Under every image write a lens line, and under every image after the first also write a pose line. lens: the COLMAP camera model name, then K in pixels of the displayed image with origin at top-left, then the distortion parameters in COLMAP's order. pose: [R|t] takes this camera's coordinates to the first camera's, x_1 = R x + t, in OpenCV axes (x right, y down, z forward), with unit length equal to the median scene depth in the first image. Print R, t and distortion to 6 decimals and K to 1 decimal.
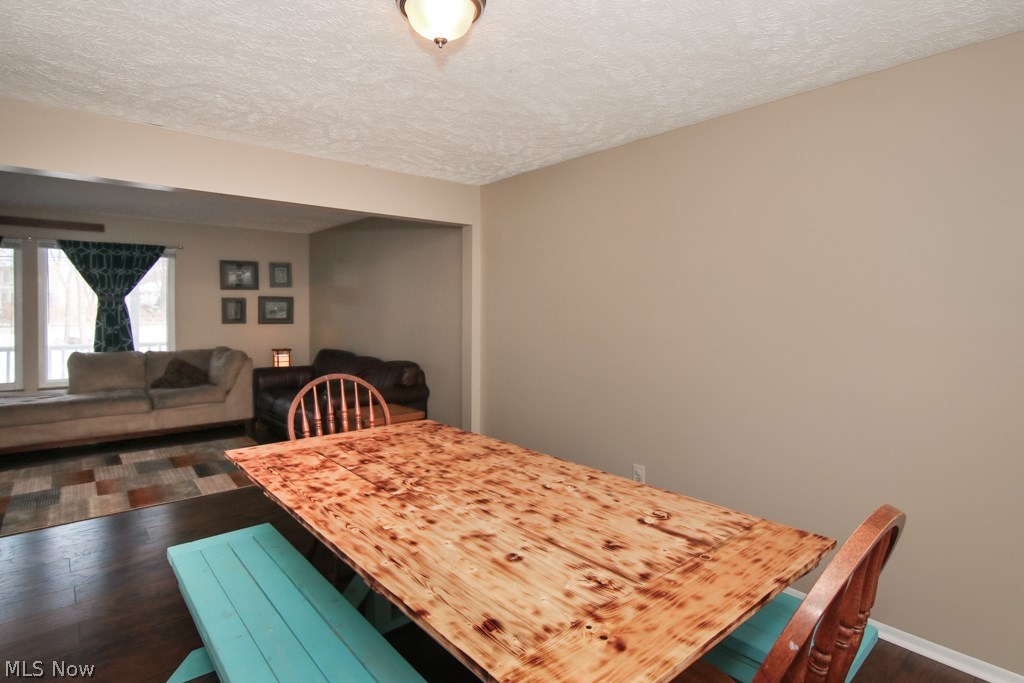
lens RADIAL K [[530.0, 0, 507.2], [0, 530.0, 321.9], [0, 0, 1]] dist [-0.012401, -0.001360]
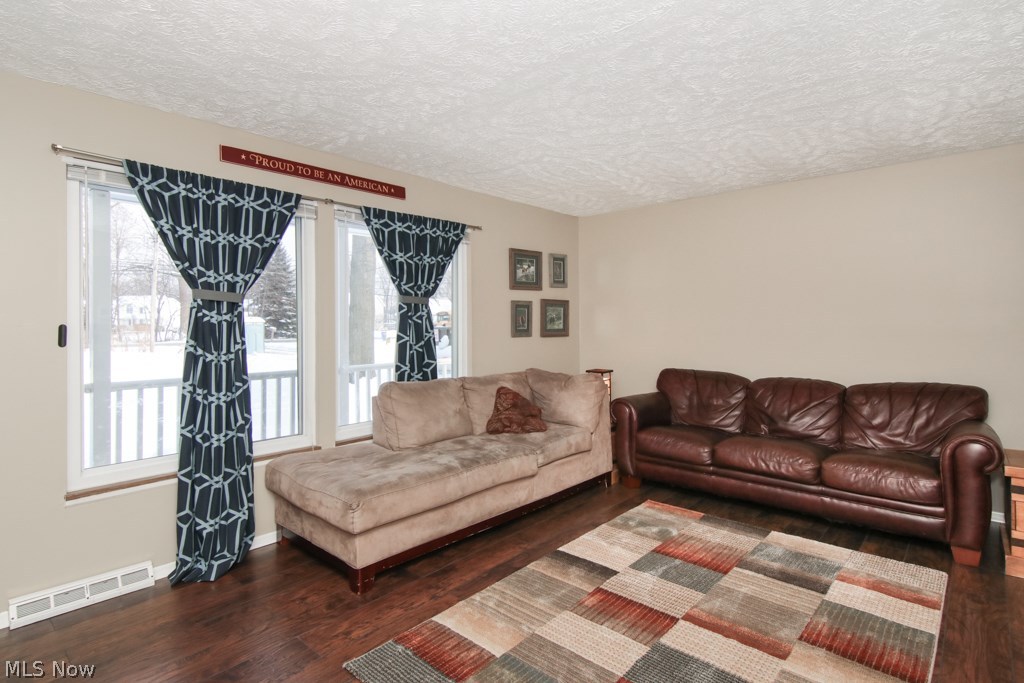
lens RADIAL K [[530.0, 0, 507.2], [0, 530.0, 321.9], [0, 0, 1]] dist [-0.012401, -0.001360]
pose [[0.991857, -0.007793, 0.127120, -0.717940], [0.011224, 0.999591, -0.026300, 0.002201], [-0.126863, 0.027512, 0.991539, 0.325467]]
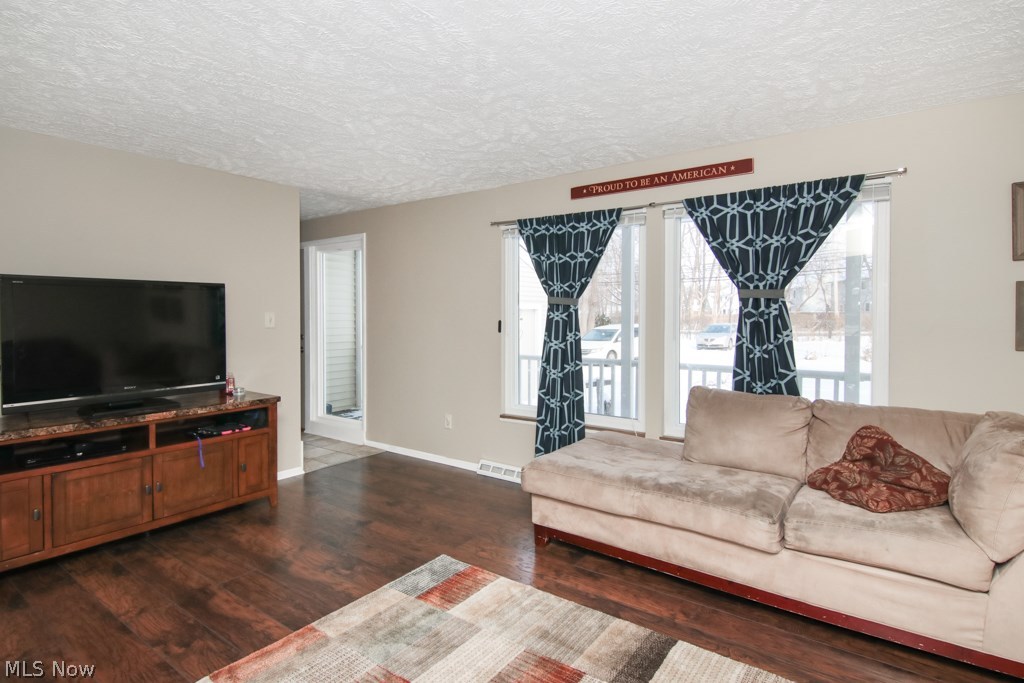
lens RADIAL K [[530.0, 0, 507.2], [0, 530.0, 321.9], [0, 0, 1]] dist [-0.012401, -0.001360]
pose [[0.200693, 0.008812, -0.979615, -0.275571], [-0.023256, 0.999721, 0.004229, -0.011113], [0.979378, 0.021933, 0.200842, 0.635947]]
